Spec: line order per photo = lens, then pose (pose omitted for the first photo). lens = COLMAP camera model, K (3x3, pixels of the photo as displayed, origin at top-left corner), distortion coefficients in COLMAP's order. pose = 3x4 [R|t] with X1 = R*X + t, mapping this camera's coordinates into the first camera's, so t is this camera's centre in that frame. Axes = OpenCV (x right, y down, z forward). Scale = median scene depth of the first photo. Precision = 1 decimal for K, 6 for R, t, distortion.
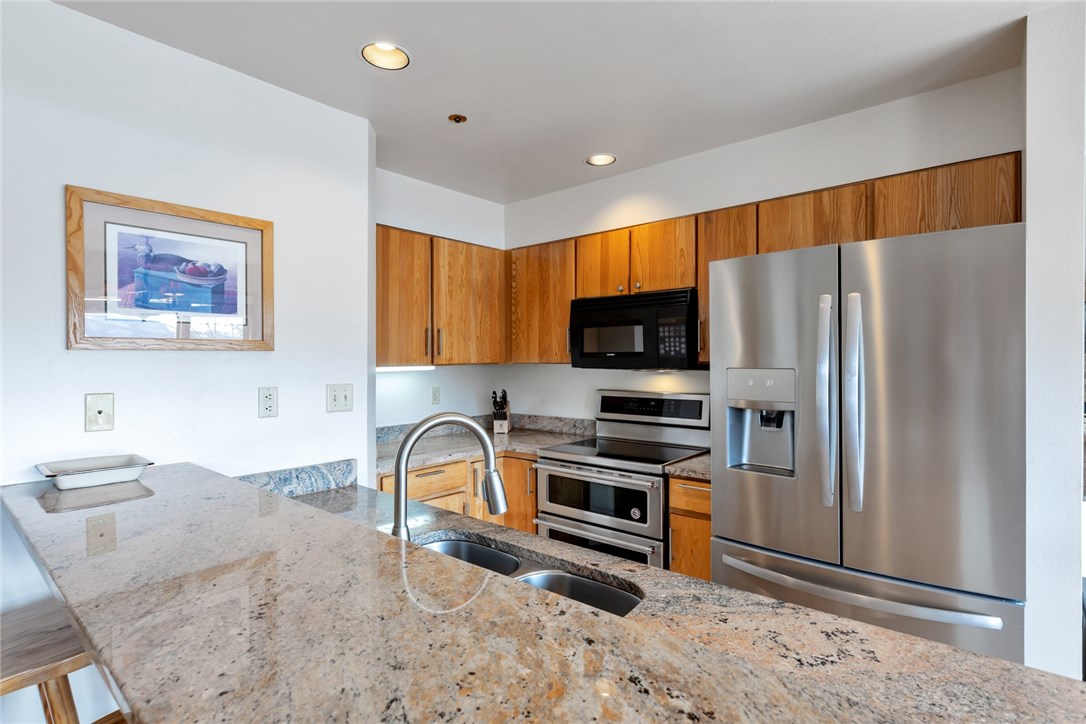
lens RADIAL K [[535.5, 0, 543.3], [0, 535.5, 360.2], [0, 0, 1]] dist [-0.002695, -0.001217]
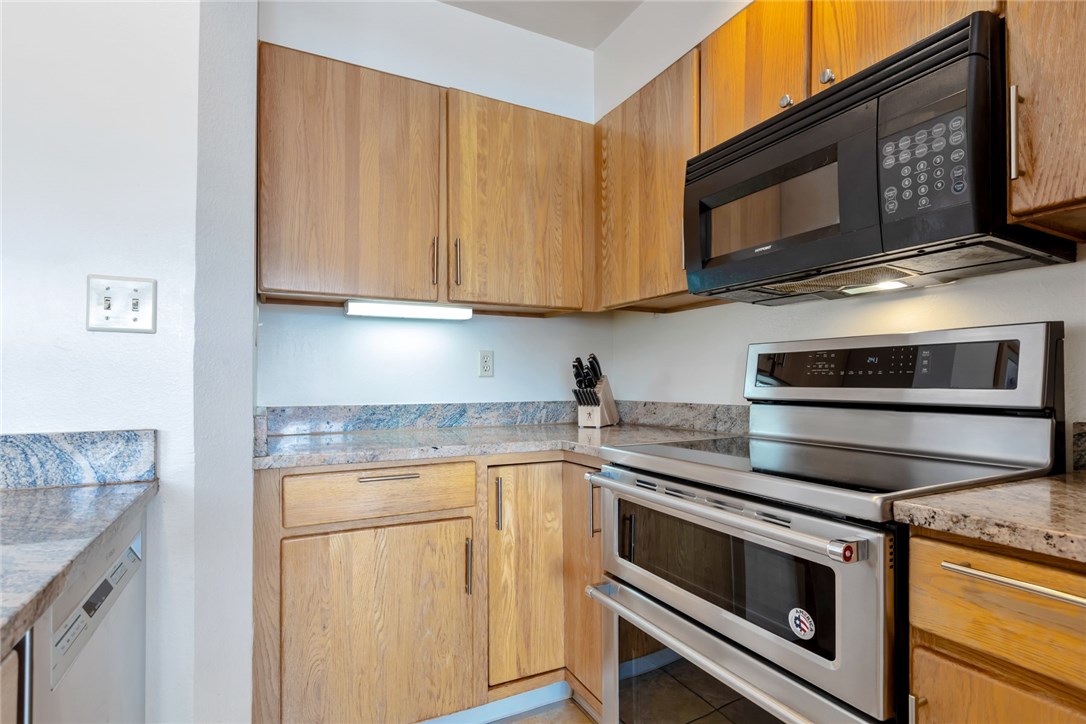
lens RADIAL K [[535.5, 0, 541.0], [0, 535.5, 379.5], [0, 0, 1]] dist [-0.002695, -0.001217]
pose [[0.921635, -0.001279, -0.388055, 0.126063], [-0.001893, 0.999968, -0.007792, 0.103629], [0.388052, 0.007916, 0.921603, 0.498473]]
